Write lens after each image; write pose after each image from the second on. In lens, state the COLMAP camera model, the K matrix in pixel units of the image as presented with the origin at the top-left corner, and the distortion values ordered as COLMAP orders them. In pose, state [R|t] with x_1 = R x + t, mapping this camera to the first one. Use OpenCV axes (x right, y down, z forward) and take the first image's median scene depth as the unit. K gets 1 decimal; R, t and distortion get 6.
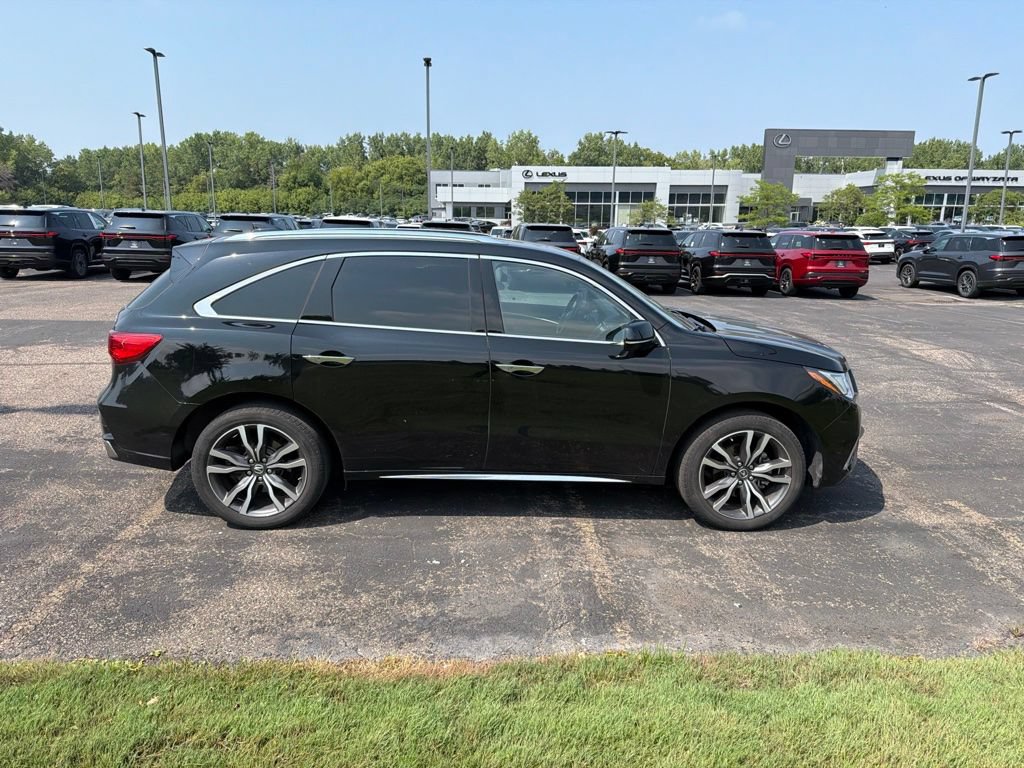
lens RADIAL K [[715.8, 0, 513.0], [0, 715.8, 385.6], [0, 0, 1]] dist [0.068307, -0.096999]
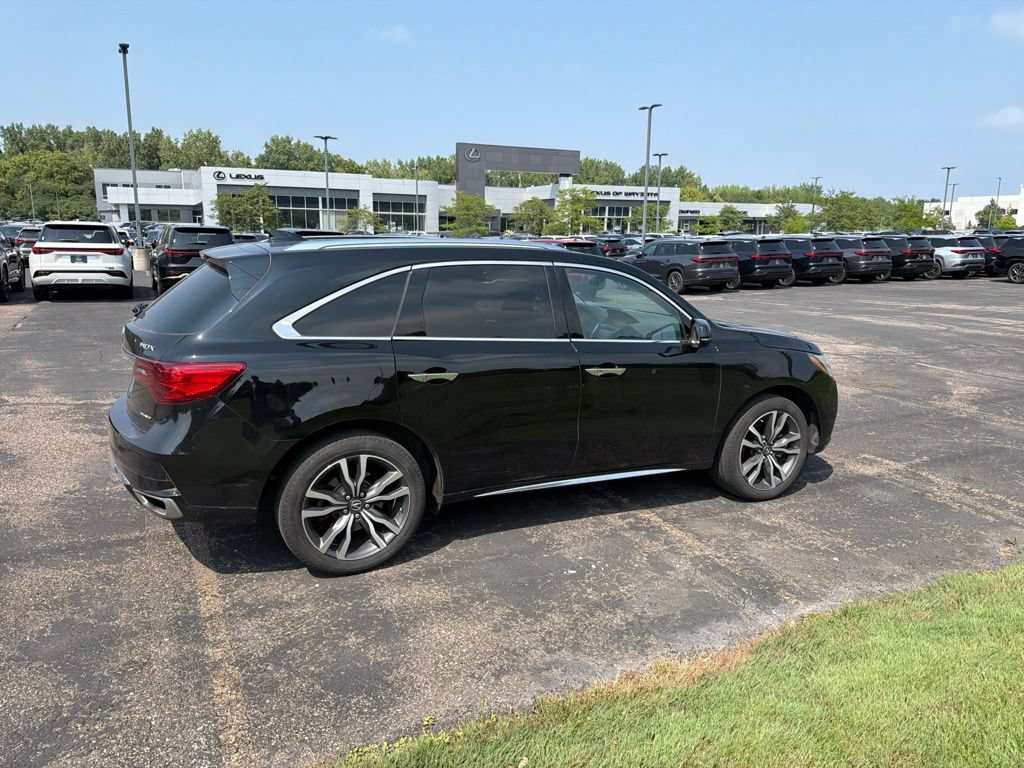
lens RADIAL K [[717.6, 0, 502.9], [0, 717.6, 381.0], [0, 0, 1]] dist [0.066115, -0.088108]
pose [[0.919409, -0.078238, 0.385443, -0.496482], [0.084277, 0.996442, 0.001229, -0.022676], [-0.384167, 0.031354, 0.922731, 0.100053]]
